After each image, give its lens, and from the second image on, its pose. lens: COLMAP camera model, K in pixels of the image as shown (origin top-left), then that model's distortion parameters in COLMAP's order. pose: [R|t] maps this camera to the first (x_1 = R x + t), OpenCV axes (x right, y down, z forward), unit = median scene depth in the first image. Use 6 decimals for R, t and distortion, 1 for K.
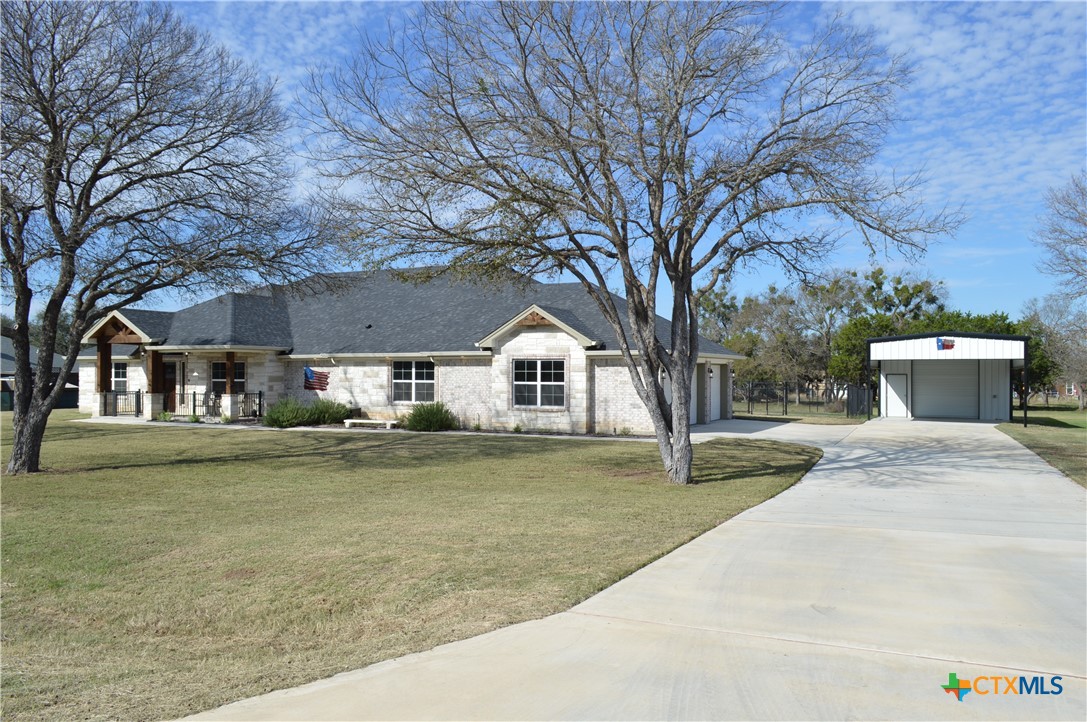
lens RADIAL K [[861.8, 0, 544.8], [0, 861.8, 366.0], [0, 0, 1]] dist [-0.012124, 0.006130]
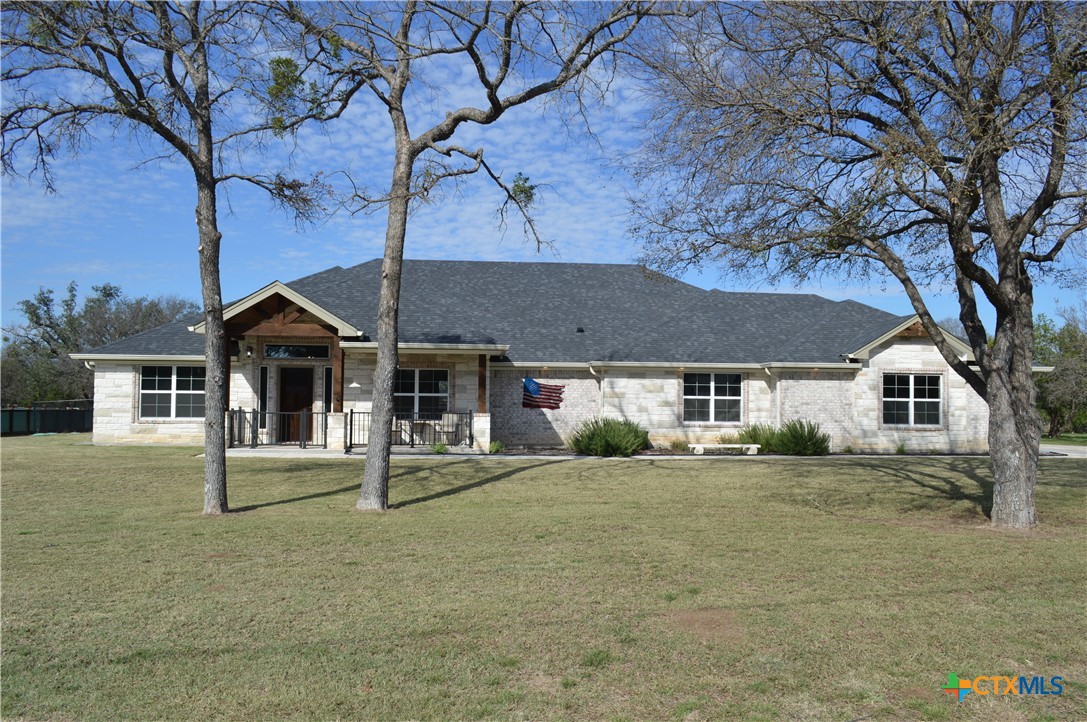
lens RADIAL K [[861.8, 0, 544.8], [0, 861.8, 366.0], [0, 0, 1]] dist [-0.012124, 0.006130]
pose [[0.856798, 0.028210, 0.514880, -0.729213], [-0.012262, 0.999335, -0.034348, 0.018182], [-0.515506, 0.023116, 0.856574, 0.372649]]
